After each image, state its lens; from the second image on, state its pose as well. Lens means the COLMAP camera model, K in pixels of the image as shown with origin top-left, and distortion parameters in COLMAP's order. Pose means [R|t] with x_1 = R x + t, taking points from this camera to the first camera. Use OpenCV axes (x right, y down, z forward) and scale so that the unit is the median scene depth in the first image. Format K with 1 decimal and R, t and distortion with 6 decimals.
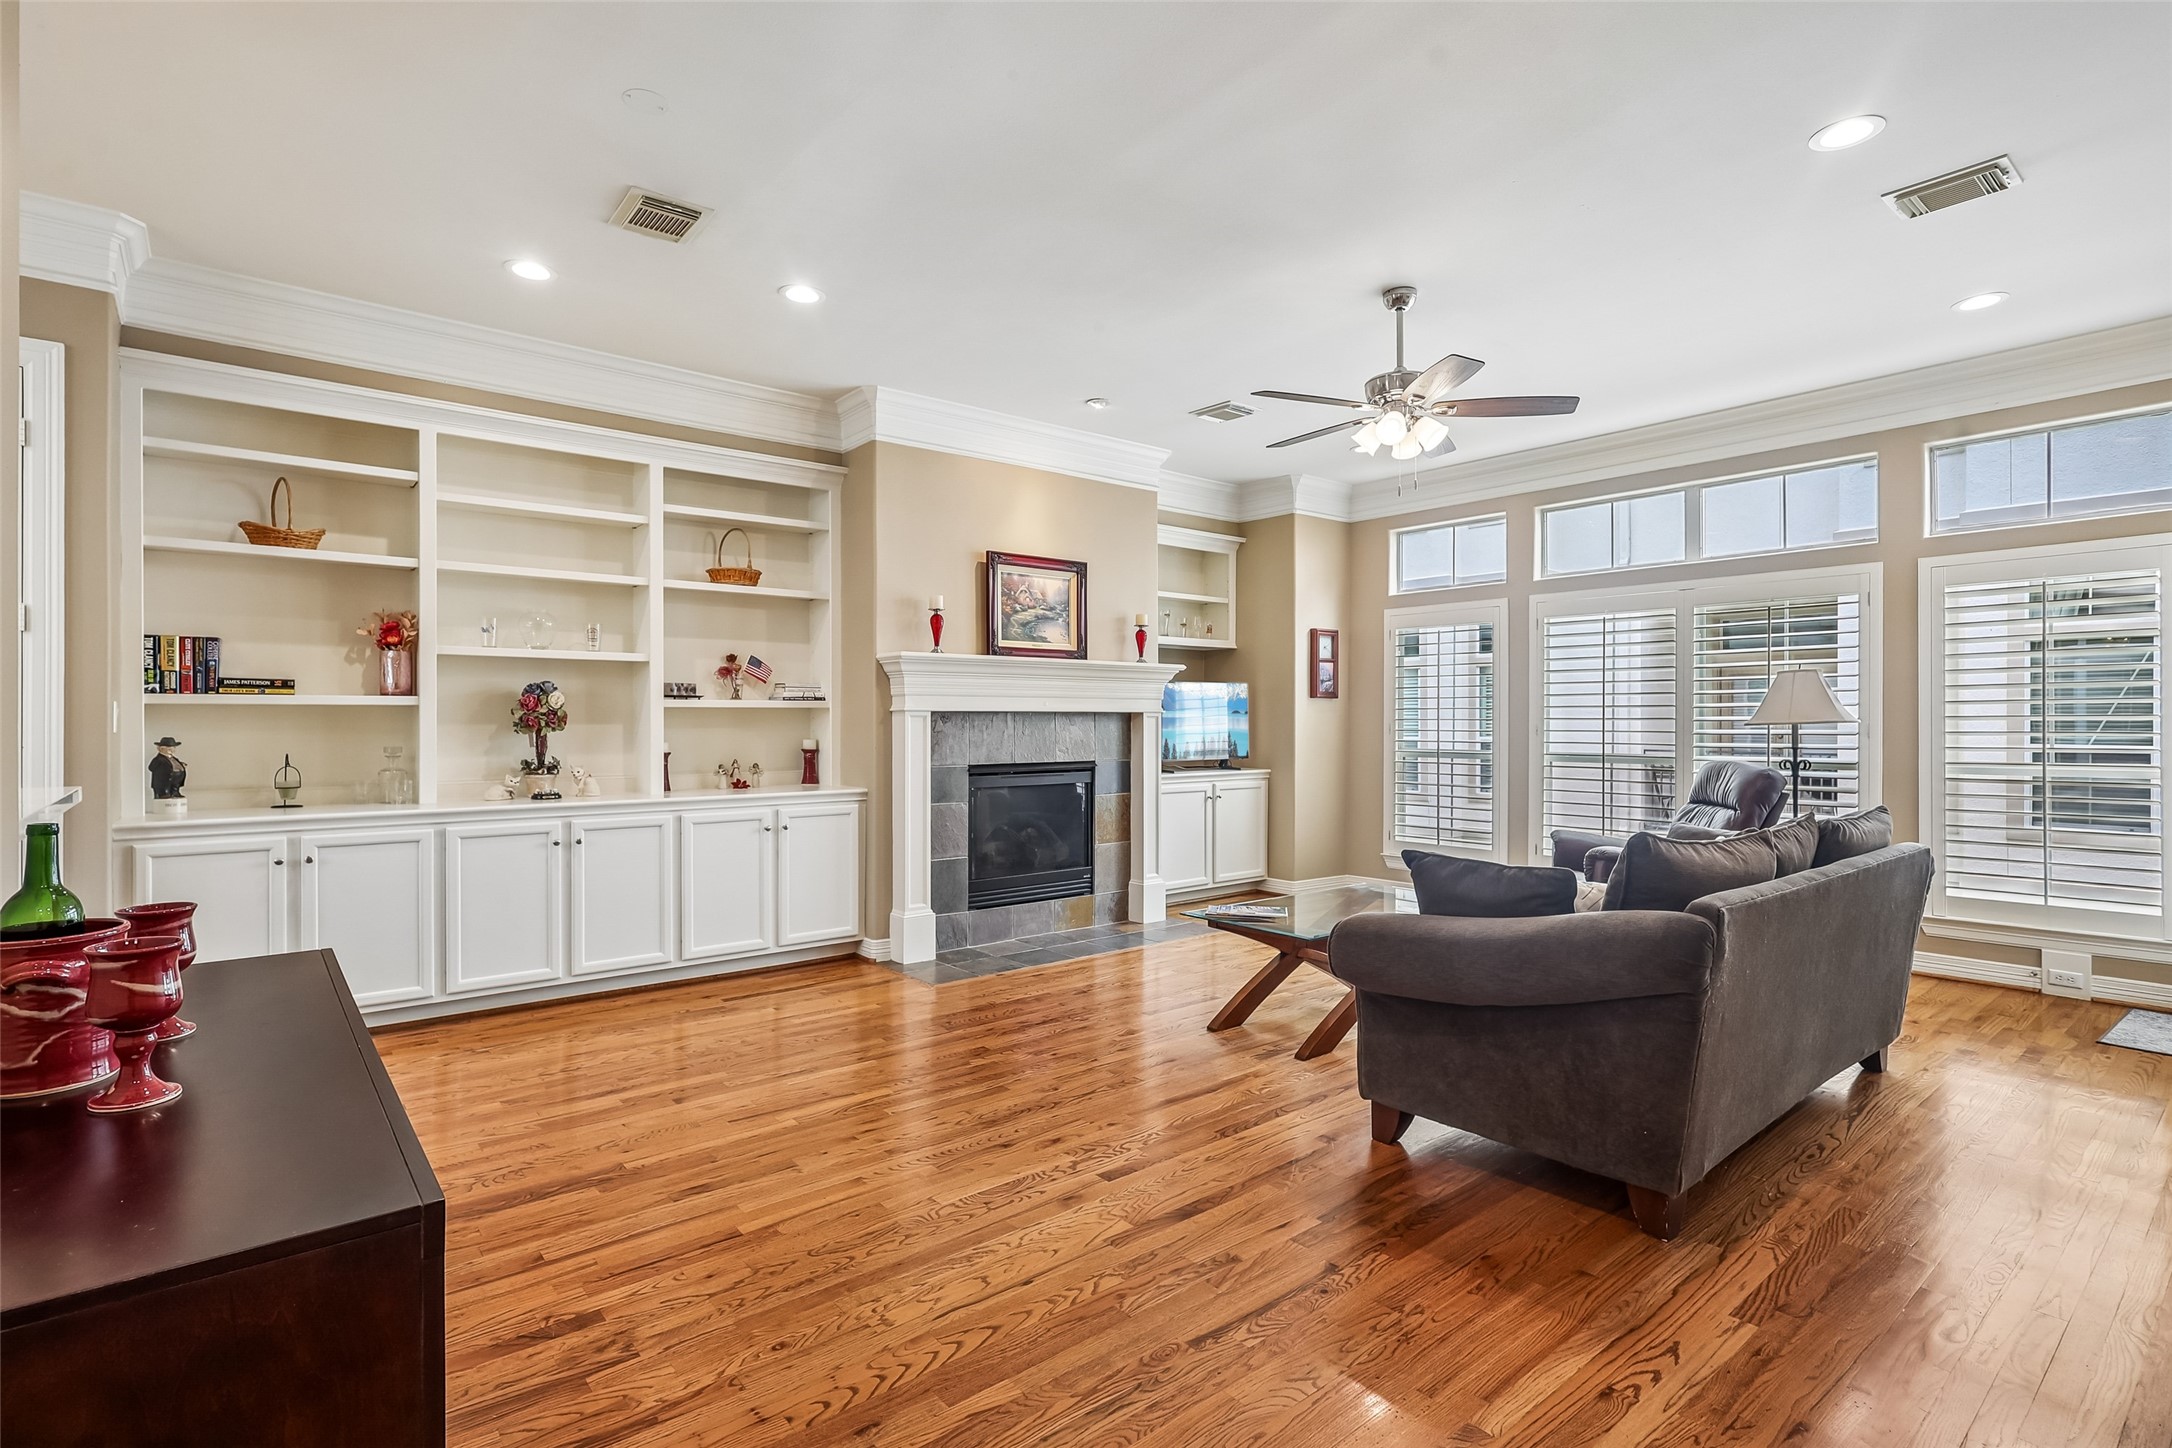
lens RADIAL K [[1037.6, 0, 1041.8], [0, 1037.6, 730.3], [0, 0, 1]] dist [-0.002748, 0.000242]
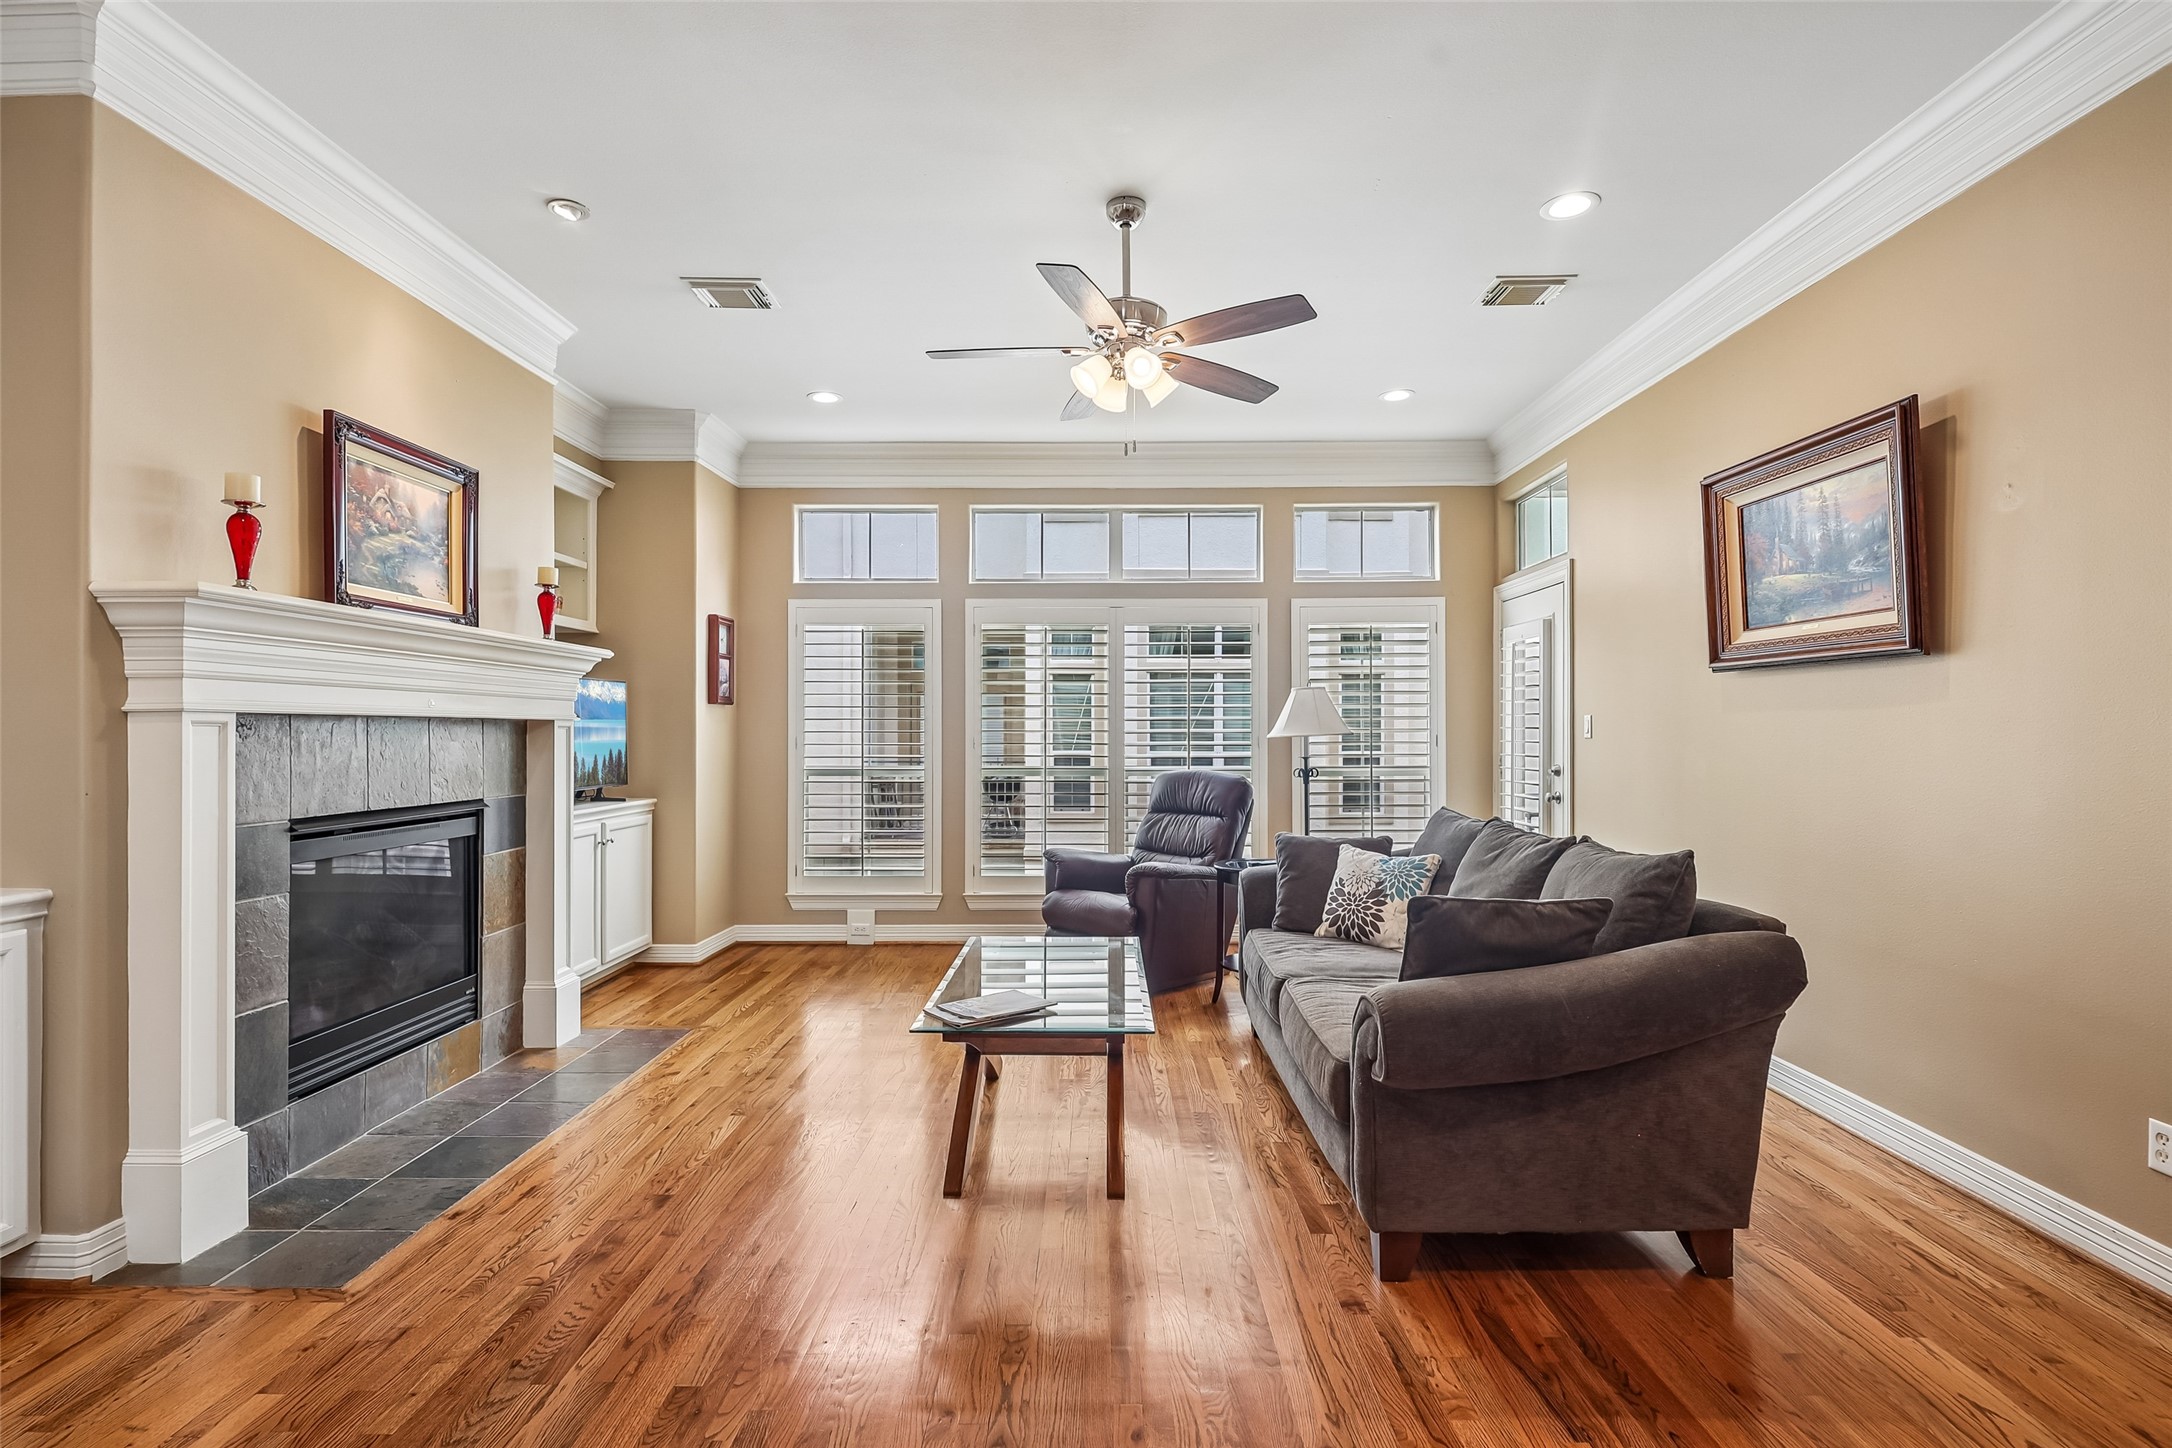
lens RADIAL K [[1037.6, 0, 1083.1], [0, 1037.6, 744.4], [0, 0, 1]] dist [-0.002748, 0.000242]
pose [[0.622395, -0.008858, 0.782653, -0.223932], [0.006304, 0.999960, 0.006305, -0.004767], [-0.782678, 0.001009, 0.622426, 0.373525]]
